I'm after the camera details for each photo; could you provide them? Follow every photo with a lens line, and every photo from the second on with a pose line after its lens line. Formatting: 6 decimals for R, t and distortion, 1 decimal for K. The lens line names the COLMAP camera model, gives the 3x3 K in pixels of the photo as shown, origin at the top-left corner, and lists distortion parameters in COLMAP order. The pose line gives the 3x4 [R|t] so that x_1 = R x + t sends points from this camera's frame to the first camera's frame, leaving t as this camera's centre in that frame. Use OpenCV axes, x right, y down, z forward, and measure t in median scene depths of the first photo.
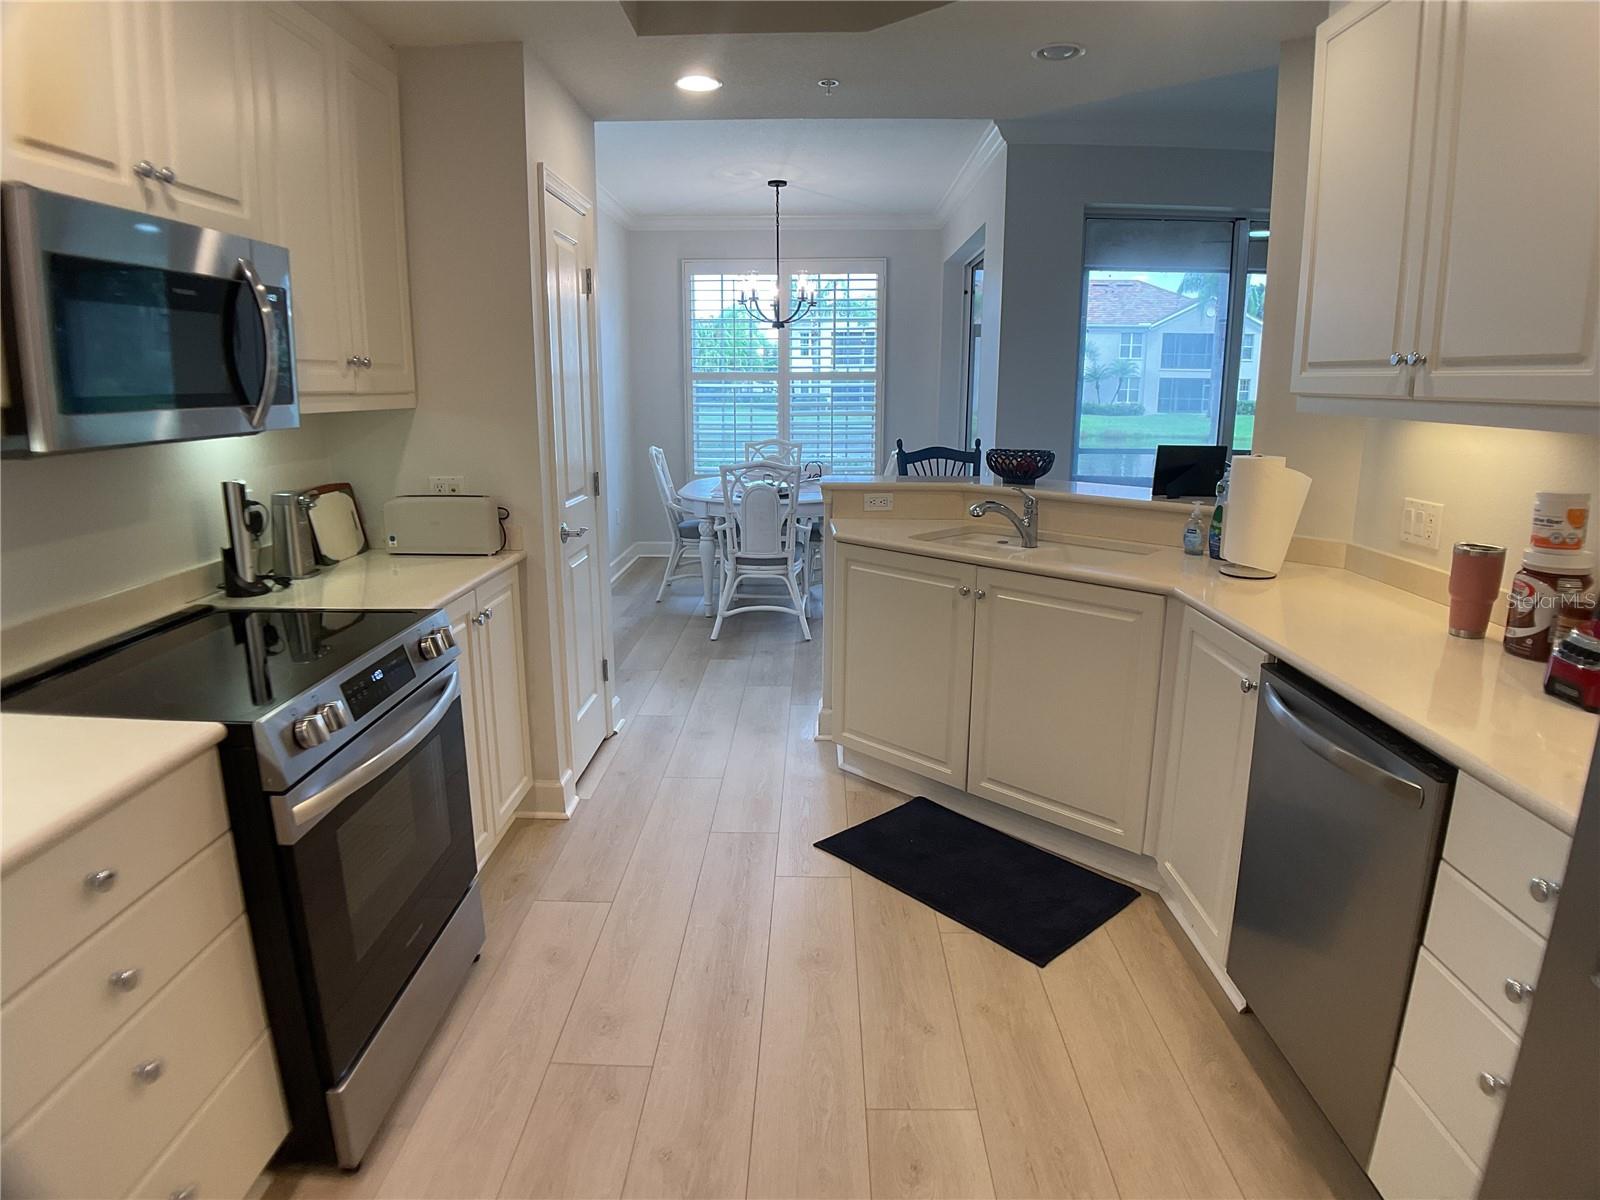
lens RADIAL K [[918.1, 0, 783.0], [0, 918.1, 598.1], [0, 0, 1]] dist [-0.067940, -0.014947]
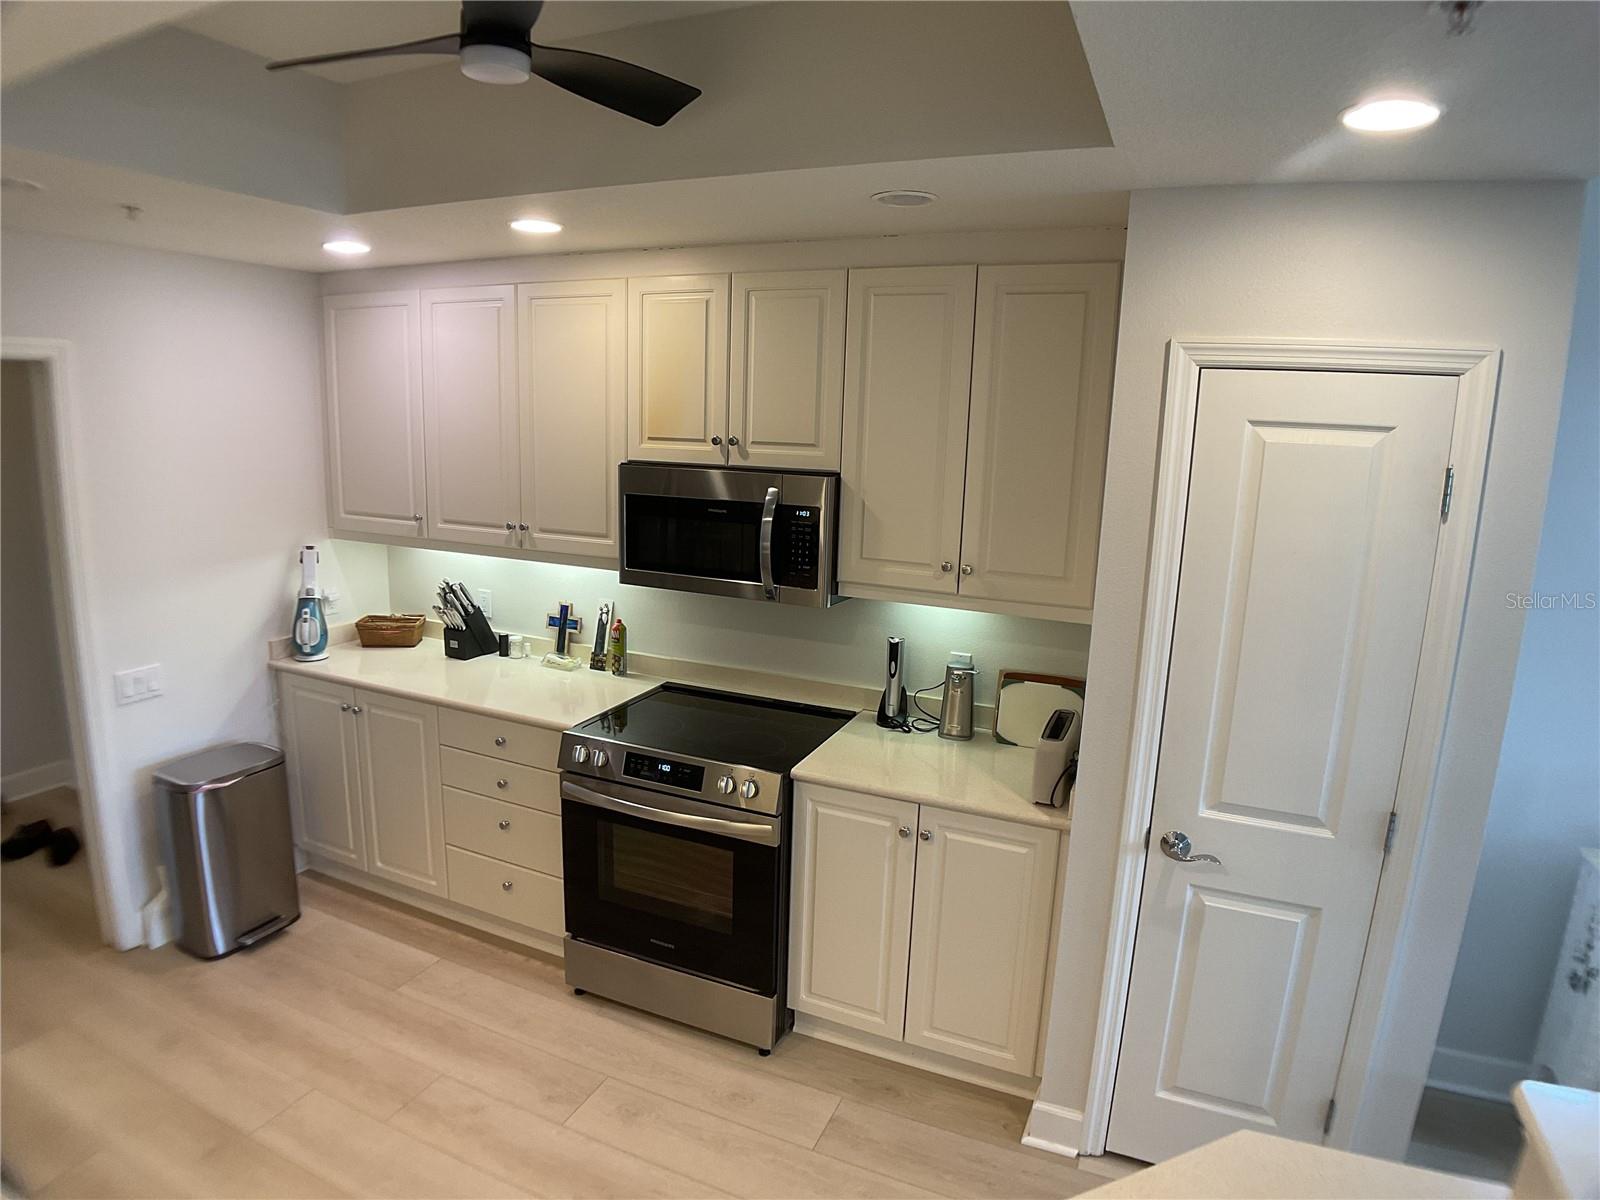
lens RADIAL K [[918.1, 0, 783.0], [0, 918.1, 598.1], [0, 0, 1]] dist [-0.067940, -0.014947]
pose [[-0.376734, 0.171173, -0.910369, 0.784084], [-0.232210, 0.933947, 0.271701, -0.611818], [0.896744, 0.313756, -0.312102, 1.494664]]
